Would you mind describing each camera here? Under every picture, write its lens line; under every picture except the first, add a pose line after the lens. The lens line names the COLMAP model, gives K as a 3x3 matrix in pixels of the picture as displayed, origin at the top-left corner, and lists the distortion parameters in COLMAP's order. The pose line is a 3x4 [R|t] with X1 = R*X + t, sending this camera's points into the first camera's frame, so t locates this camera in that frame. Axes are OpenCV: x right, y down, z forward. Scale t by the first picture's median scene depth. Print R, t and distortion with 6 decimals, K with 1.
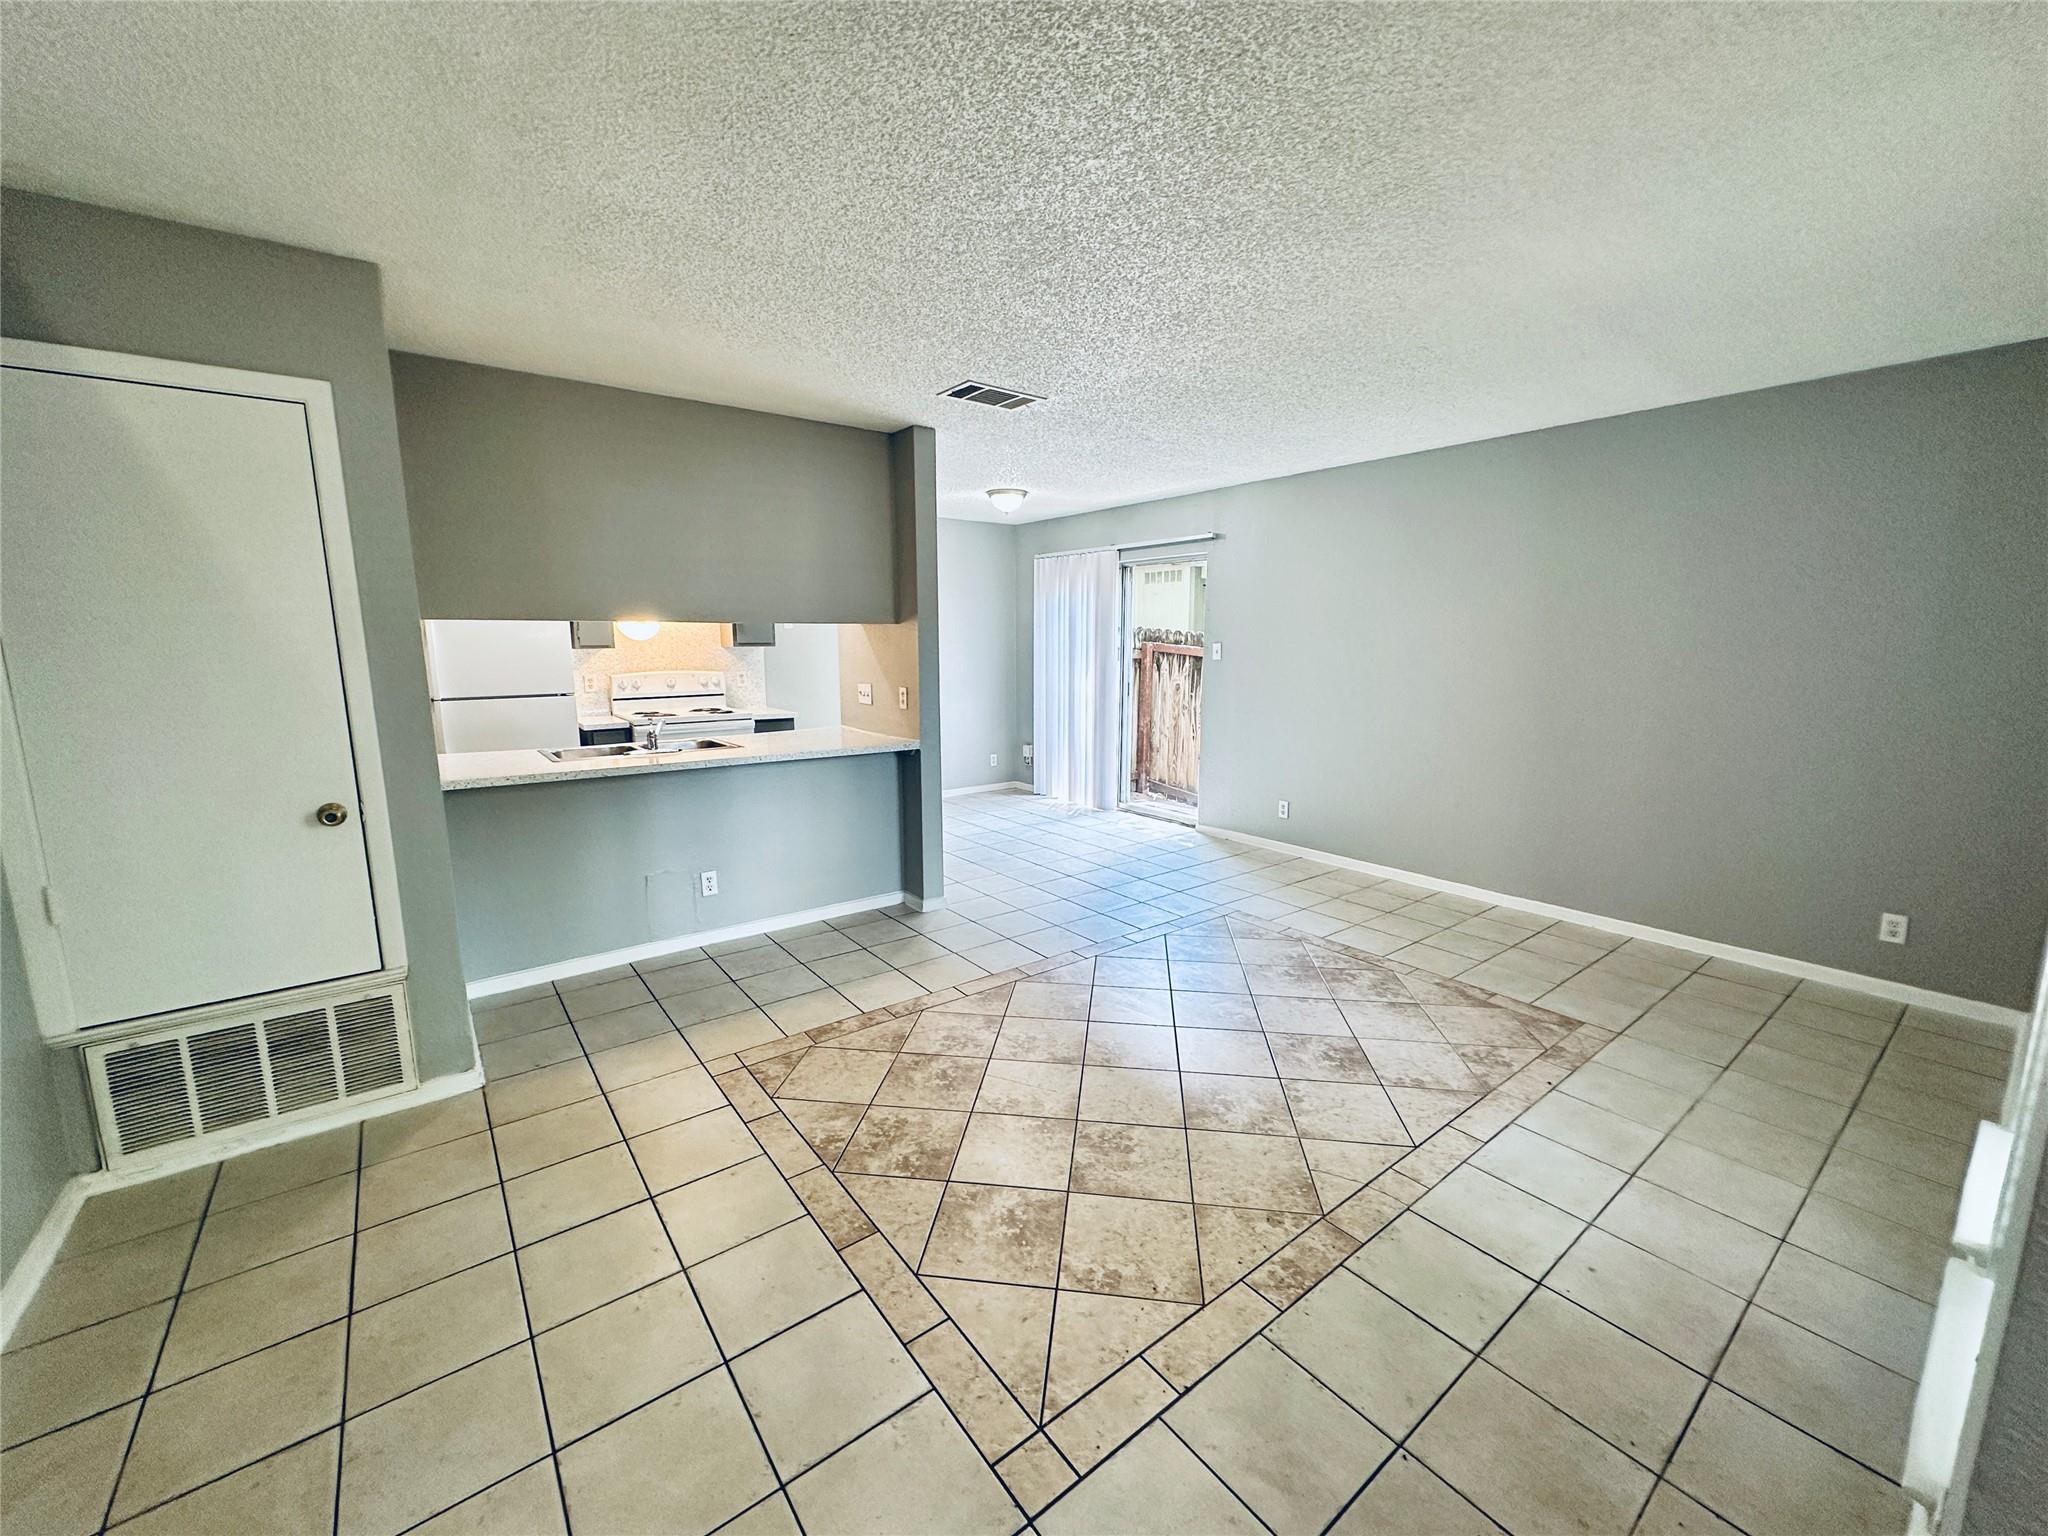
lens RADIAL K [[812.6, 0, 1018.7], [0, 812.6, 767.0], [0, 0, 1]] dist [-0.002726, 0.001053]
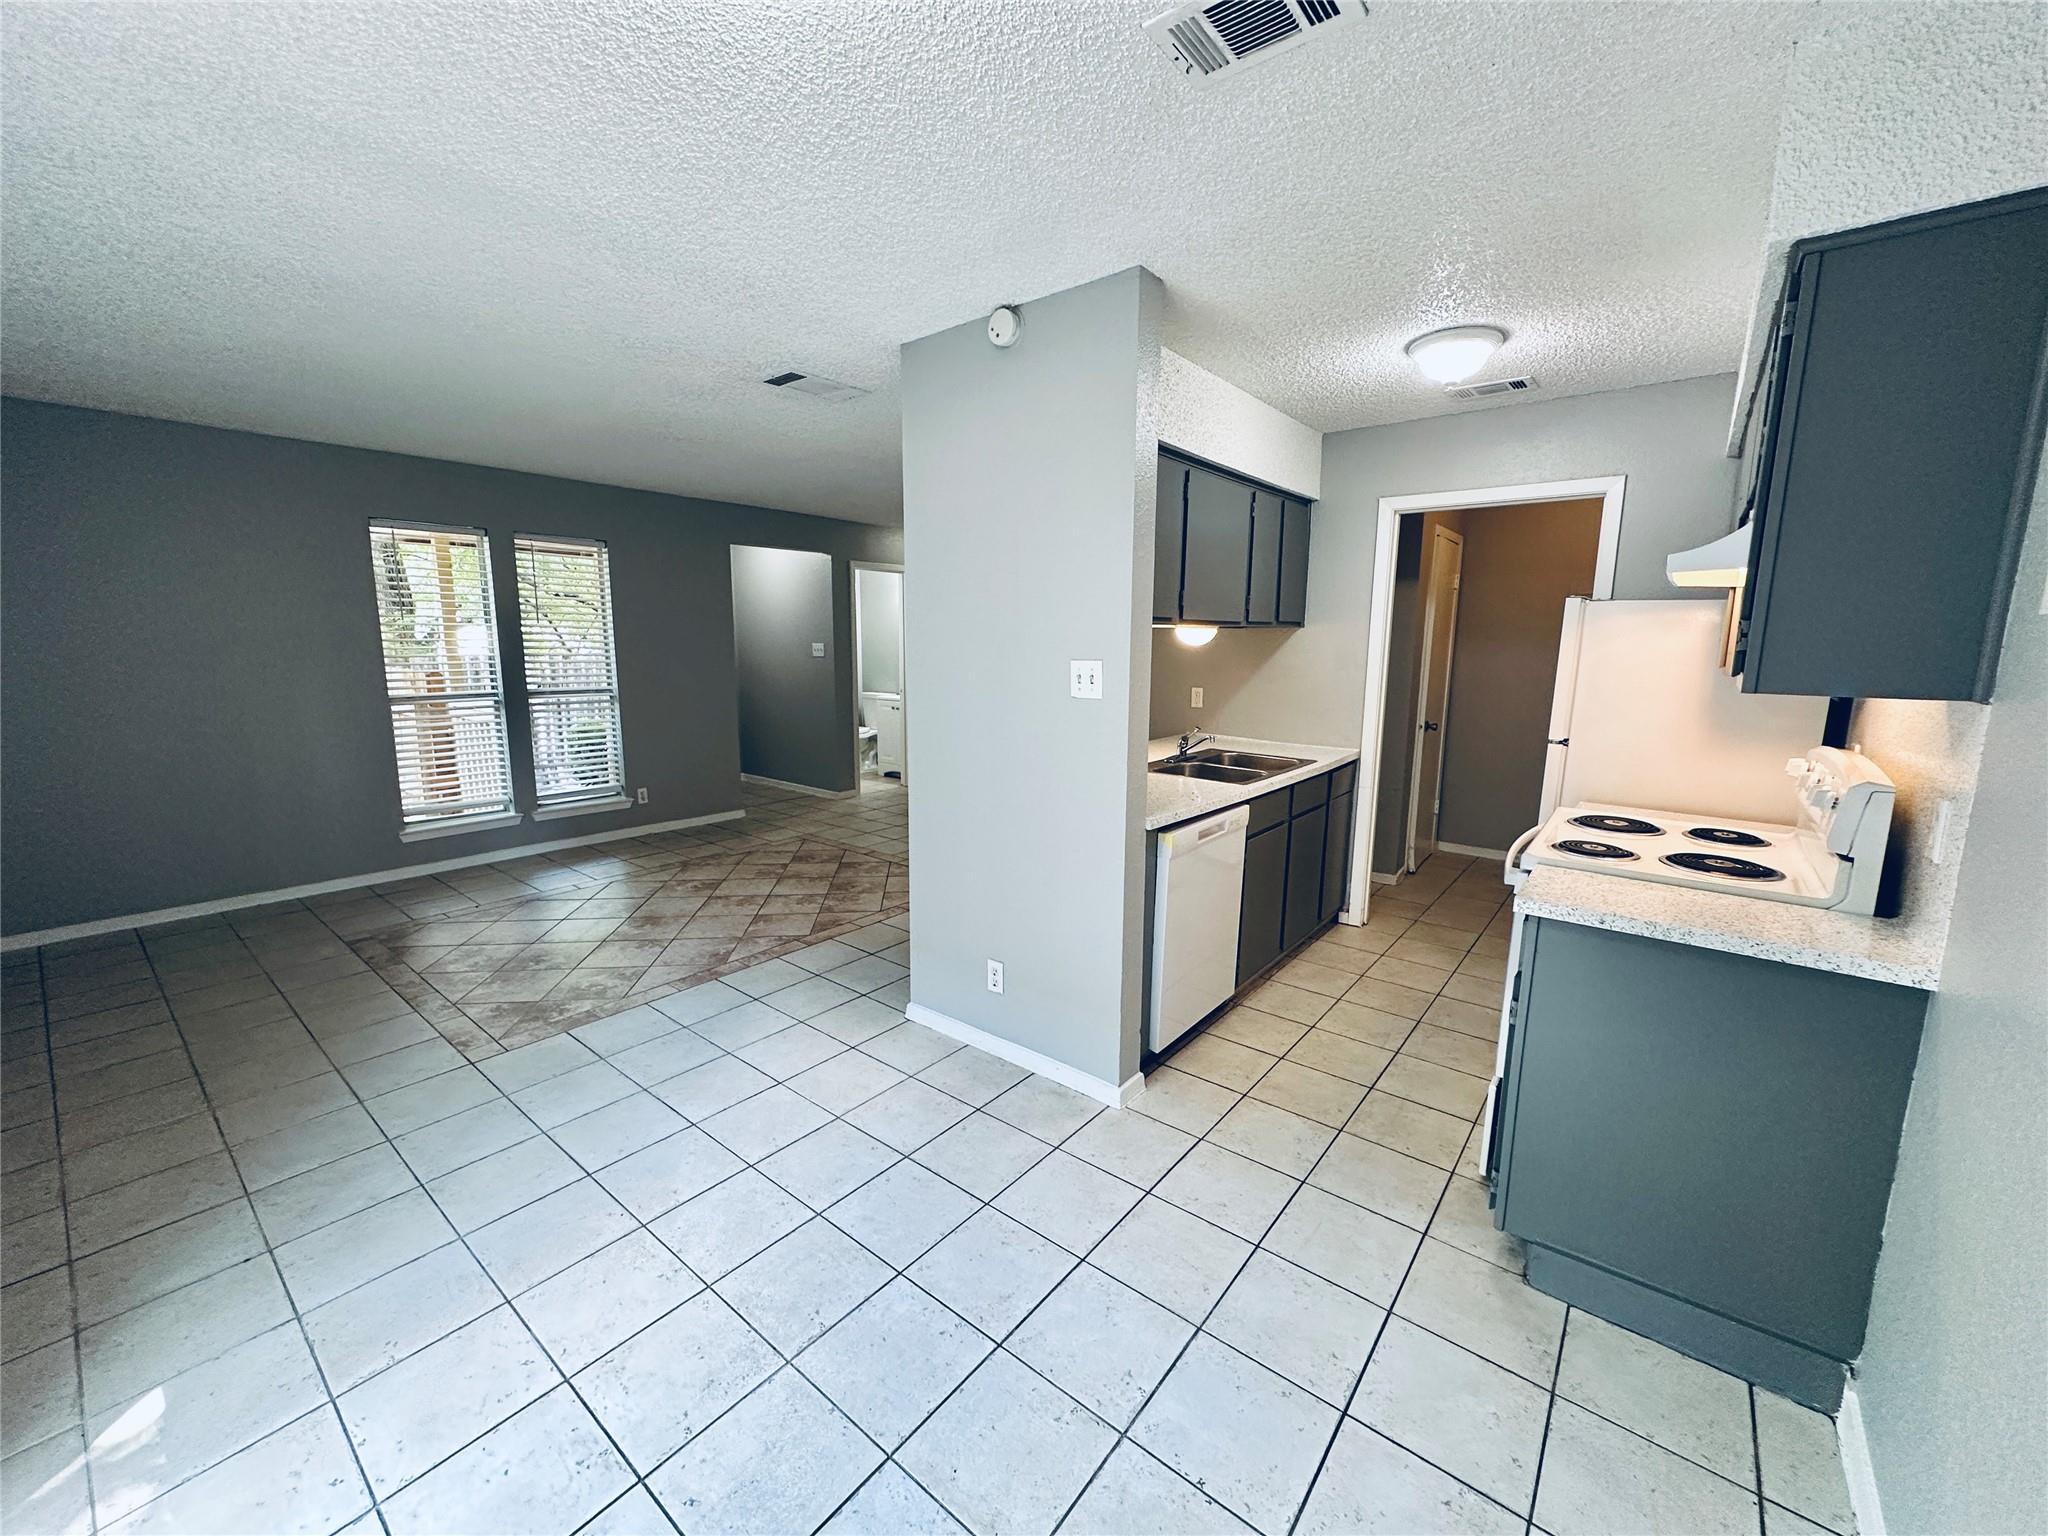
lens RADIAL K [[812.6, 0, 1025.0], [0, 812.6, 768.1], [0, 0, 1]] dist [-0.002726, 0.001053]
pose [[-0.970202, 0.034009, -0.239900, -0.035895], [-0.044121, 0.948750, 0.312932, -0.390180], [0.238248, 0.314192, -0.918978, 2.373218]]
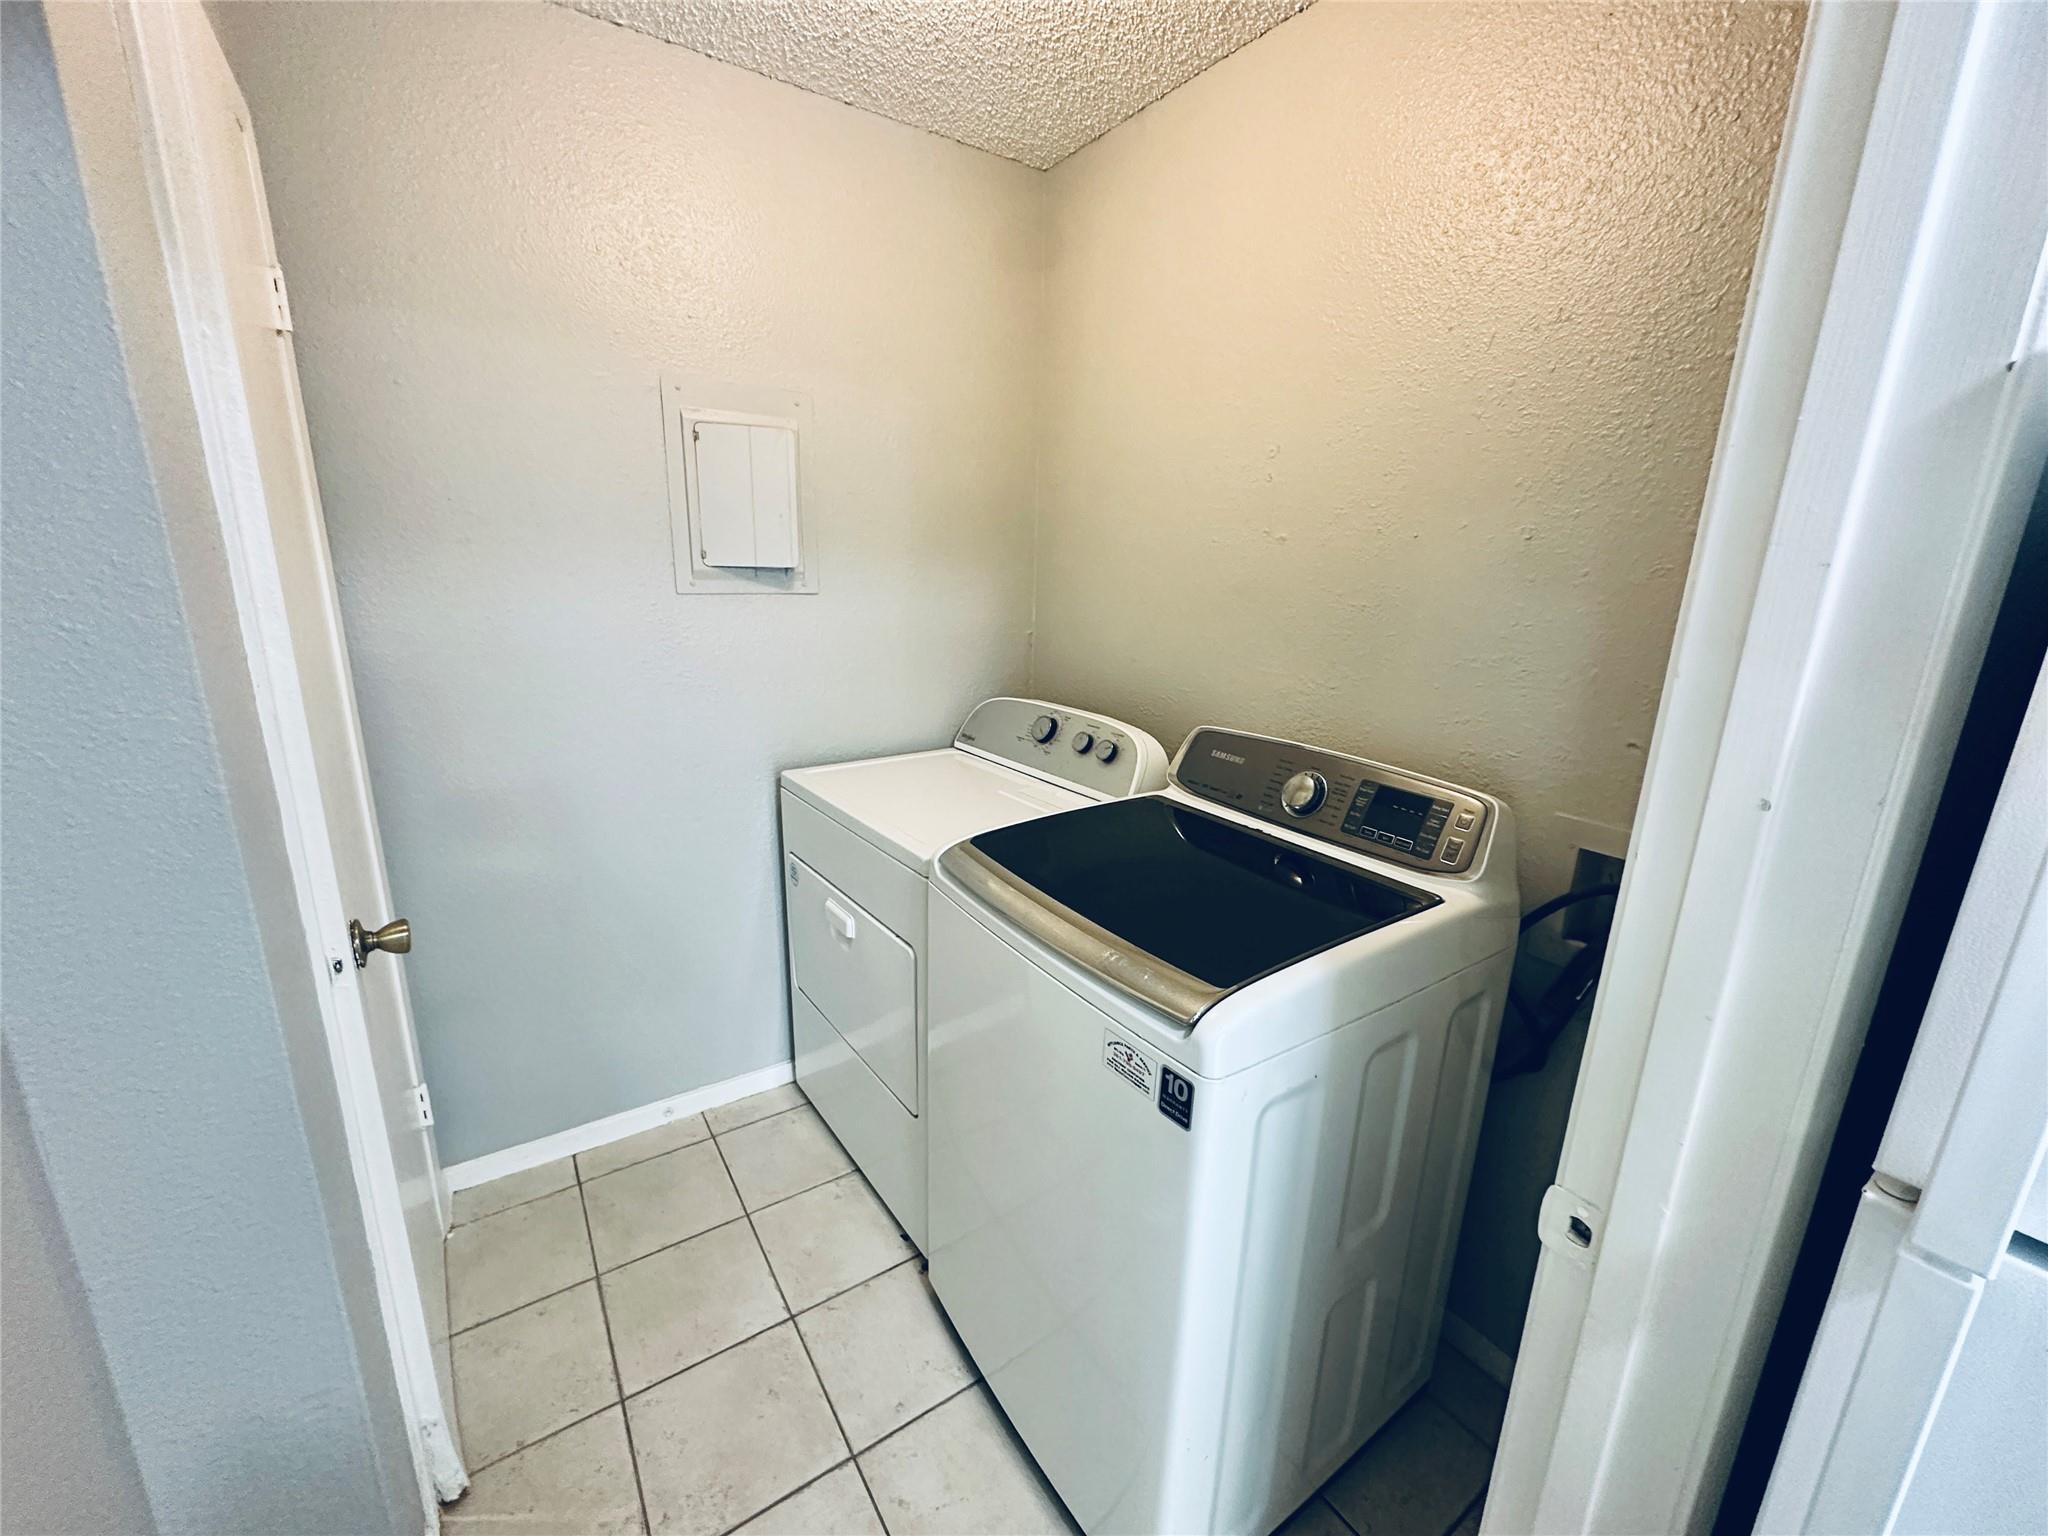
lens RADIAL K [[812.6, 0, 1027.9], [0, 812.6, 775.1], [0, 0, 1]] dist [-0.002726, 0.001053]
pose [[-0.046516, 0.250751, -0.966933, -0.926407], [-0.188713, 0.948345, 0.255009, -0.206128], [0.980930, 0.194335, 0.003207, 1.281710]]
